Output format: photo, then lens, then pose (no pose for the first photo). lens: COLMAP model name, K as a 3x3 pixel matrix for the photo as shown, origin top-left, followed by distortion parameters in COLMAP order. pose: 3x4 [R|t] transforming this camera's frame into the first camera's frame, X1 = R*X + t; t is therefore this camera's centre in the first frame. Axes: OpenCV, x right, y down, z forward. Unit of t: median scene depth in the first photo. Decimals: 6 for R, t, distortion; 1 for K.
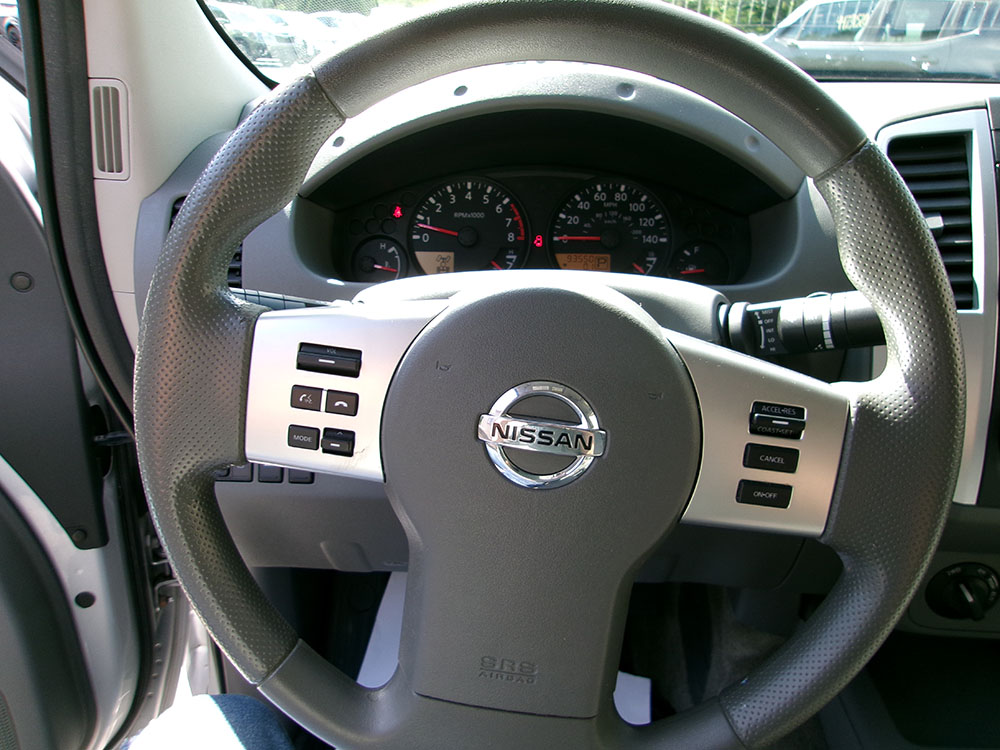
lens RADIAL K [[788.4, 0, 499.9], [0, 788.4, 381.5], [0, 0, 1]] dist [-0.007379, 0.013188]
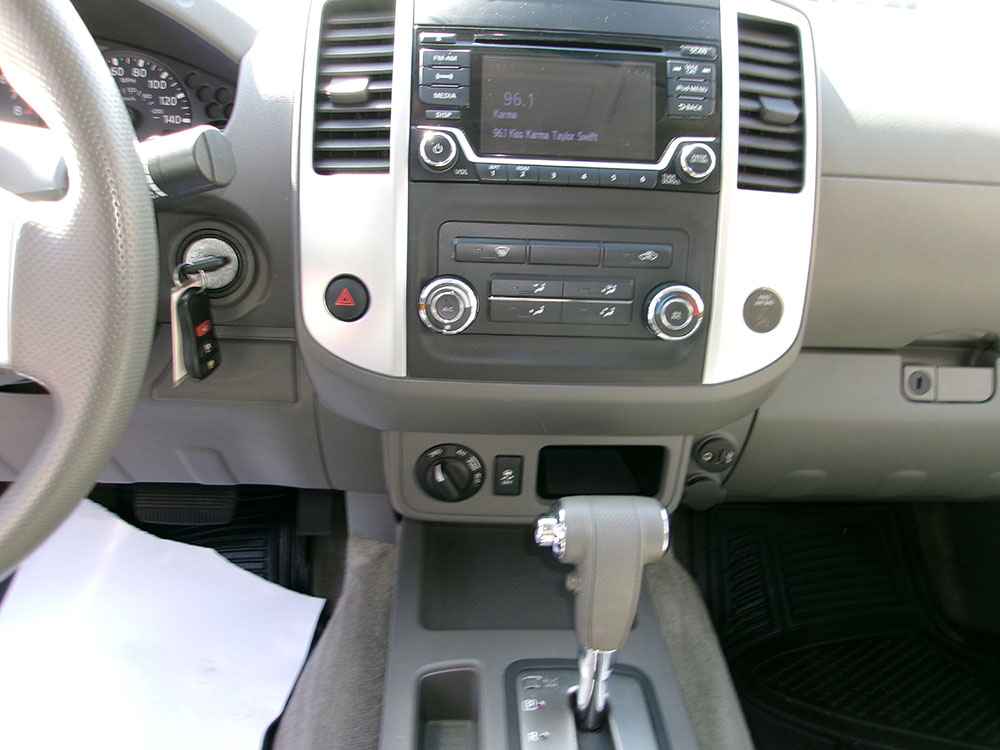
lens RADIAL K [[788.4, 0, 499.9], [0, 788.4, 381.5], [0, 0, 1]] dist [-0.007379, 0.013188]
pose [[0.991434, -0.004212, 0.130540, 0.570824], [-0.002208, 0.998797, 0.048995, 0.108114], [-0.130589, -0.048864, 0.990232, -0.002891]]
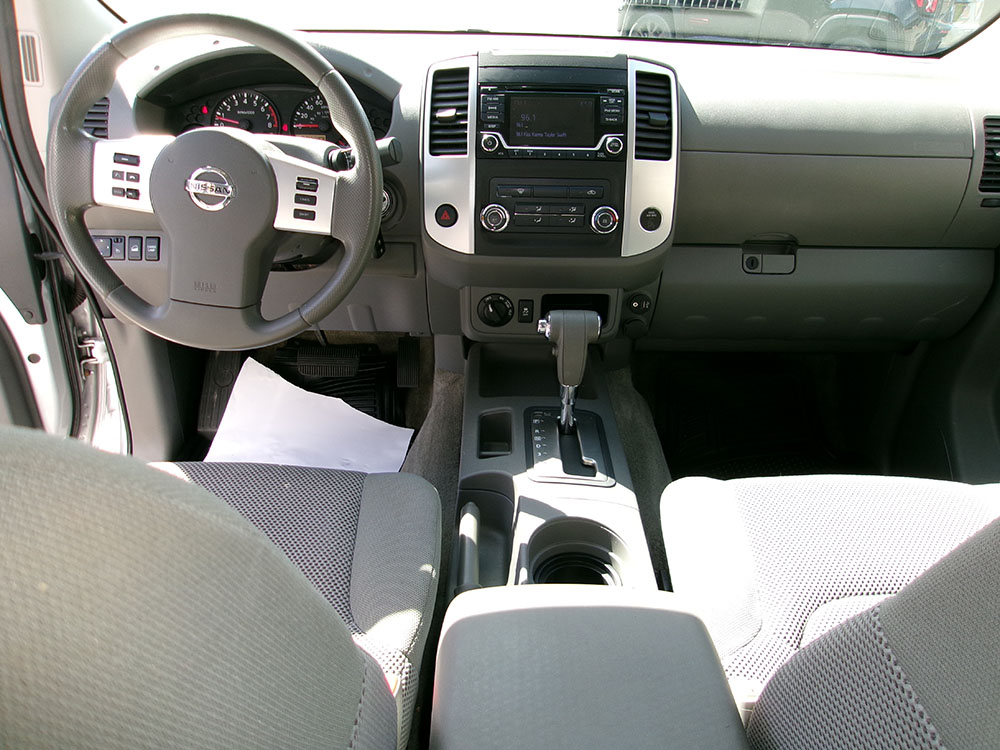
lens RADIAL K [[755.8, 0, 487.4], [0, 755.8, 375.9], [0, 0, 1]] dist [-0.005879, 0.010520]
pose [[0.998084, -0.011088, 0.060869, 0.495008], [0.005500, 0.995816, 0.091215, 0.284568], [-0.061626, -0.090706, 0.993969, -0.970033]]
